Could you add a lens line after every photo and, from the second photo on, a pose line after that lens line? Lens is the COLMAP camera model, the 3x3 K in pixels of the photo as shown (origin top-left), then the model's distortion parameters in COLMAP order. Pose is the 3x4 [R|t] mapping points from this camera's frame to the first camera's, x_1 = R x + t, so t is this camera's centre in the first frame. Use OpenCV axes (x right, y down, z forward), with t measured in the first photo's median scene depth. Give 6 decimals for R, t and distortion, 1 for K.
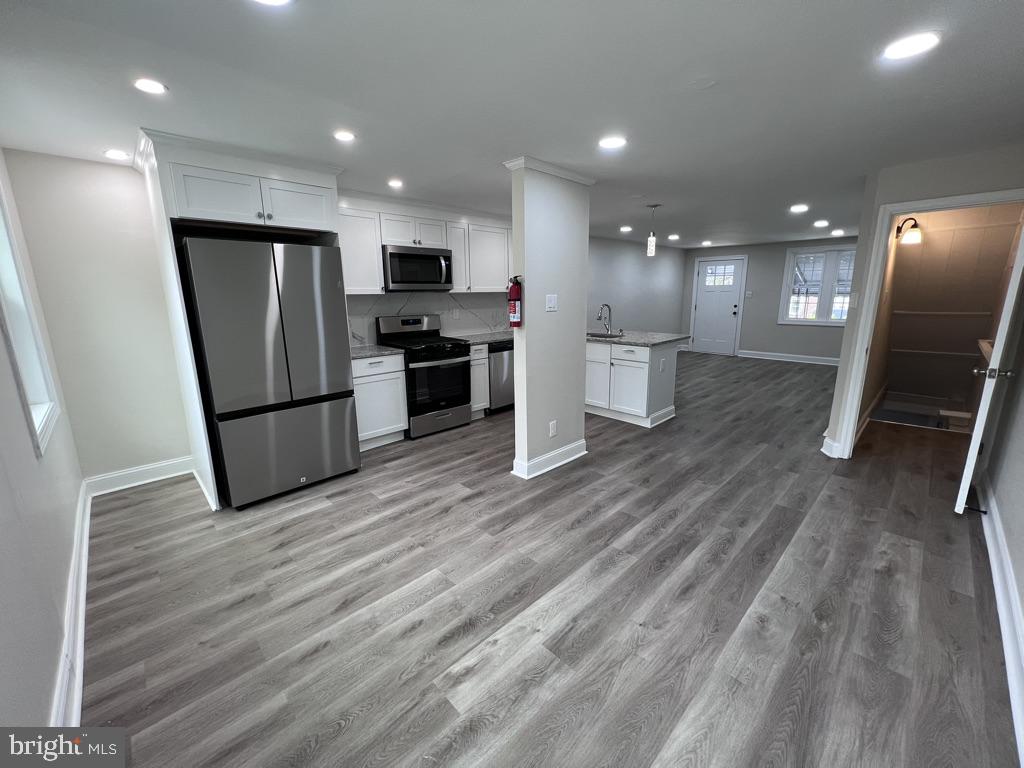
lens RADIAL K [[411.0, 0, 510.8], [0, 411.0, 380.3], [0, 0, 1]] dist [-0.004269, 0.001557]
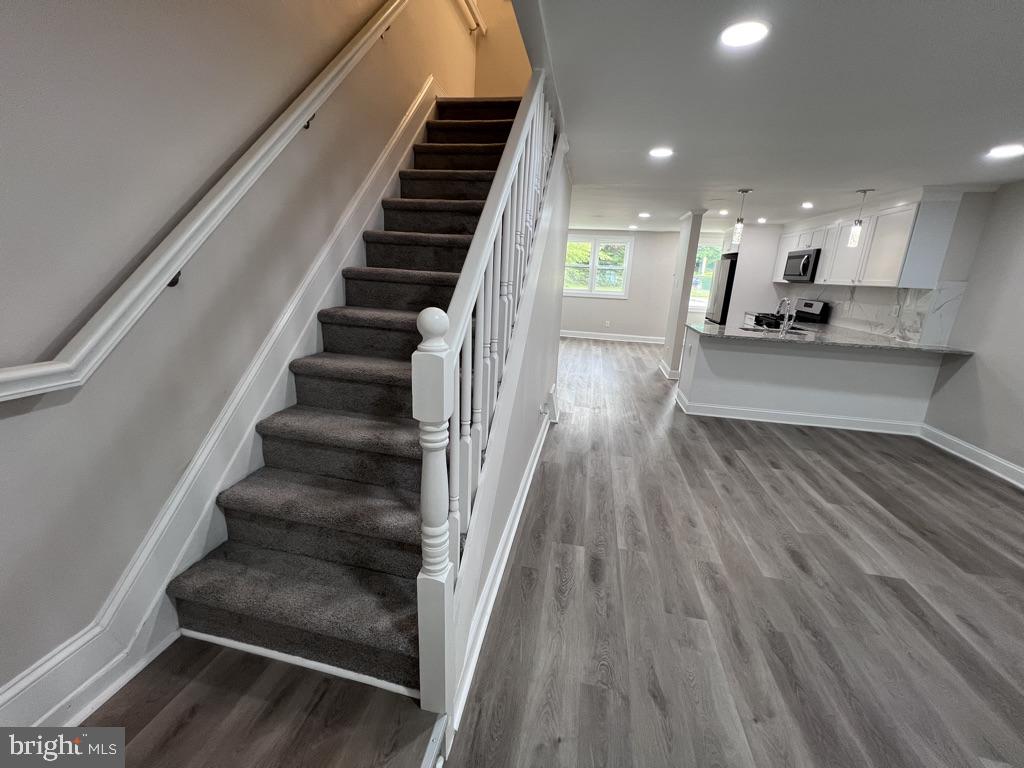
lens RADIAL K [[412.5, 0, 511.4], [0, 412.5, 375.2], [0, 0, 1]] dist [-0.001652, -0.000688]
pose [[-0.821245, 0.118800, -0.558071, 1.406692], [-0.153177, 0.896275, 0.416207, -0.366285], [0.549630, 0.427291, -0.717864, 1.609672]]
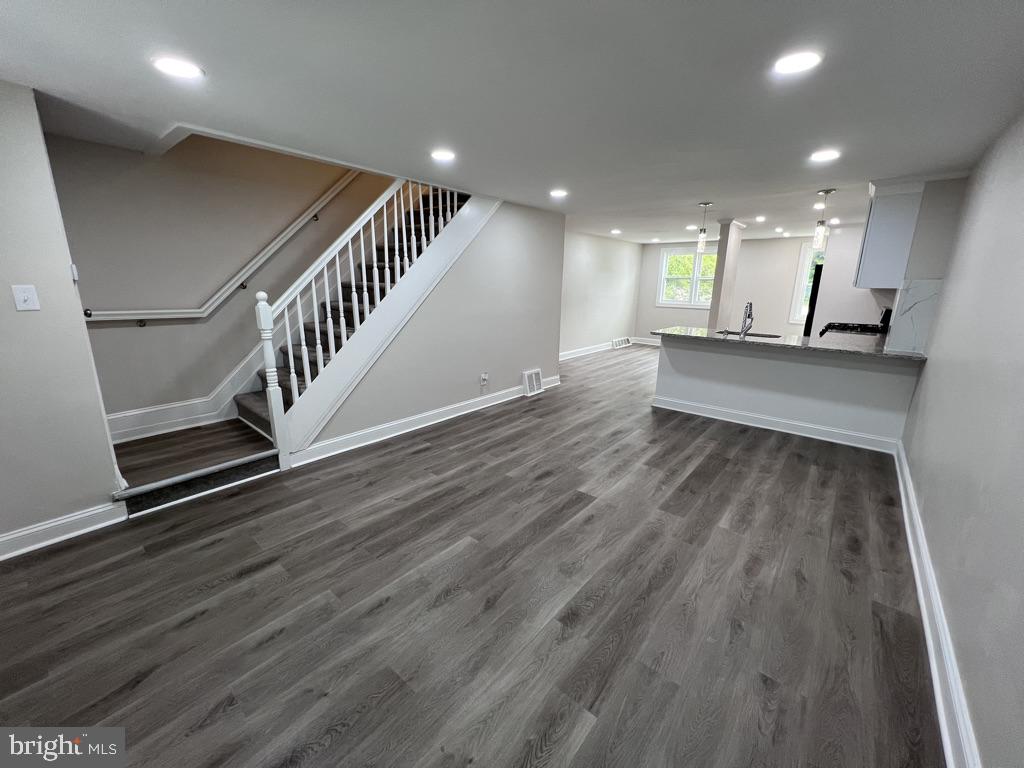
lens RADIAL K [[412.5, 0, 509.9], [0, 412.5, 375.1], [0, 0, 1]] dist [-0.001652, -0.000688]
pose [[-0.994872, 0.020373, -0.099072, 0.975612], [-0.023795, 0.904871, 0.425019, -0.476285], [0.098306, 0.425197, -0.899746, 2.125683]]
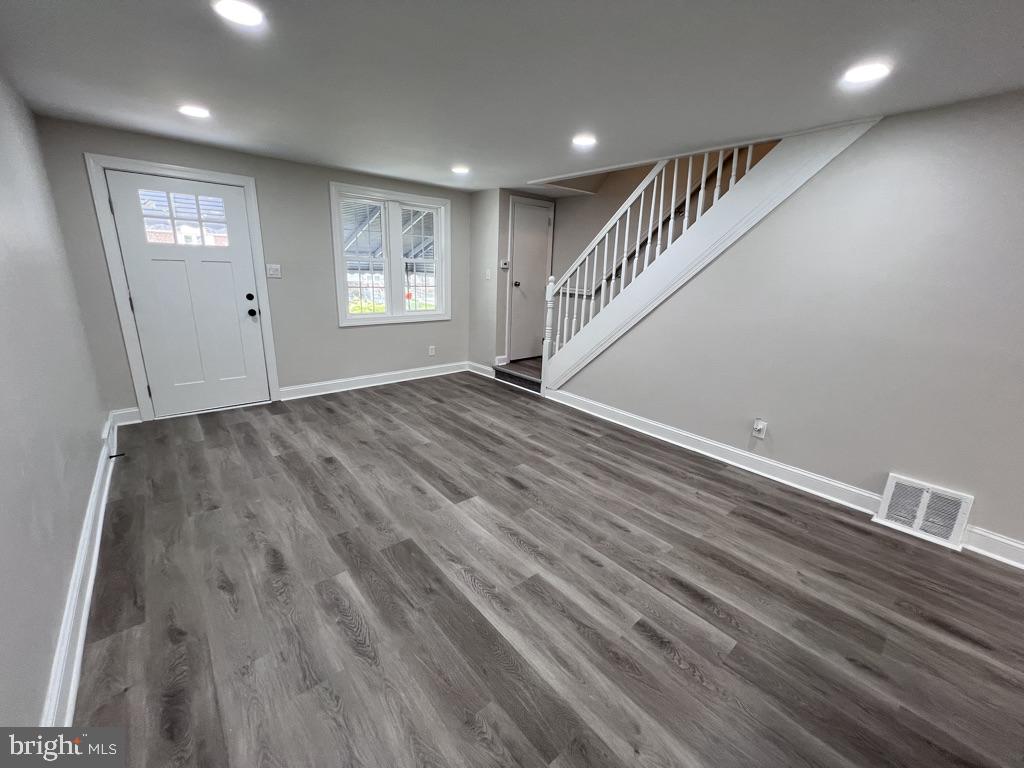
lens RADIAL K [[412.5, 0, 511.8], [0, 412.5, 379.7], [0, 0, 1]] dist [-0.001652, -0.000688]
pose [[0.061136, -0.247124, 0.967053, 0.238895], [0.177816, 0.956064, 0.233074, -0.310884], [-0.982163, 0.157708, 0.102392, 1.447096]]
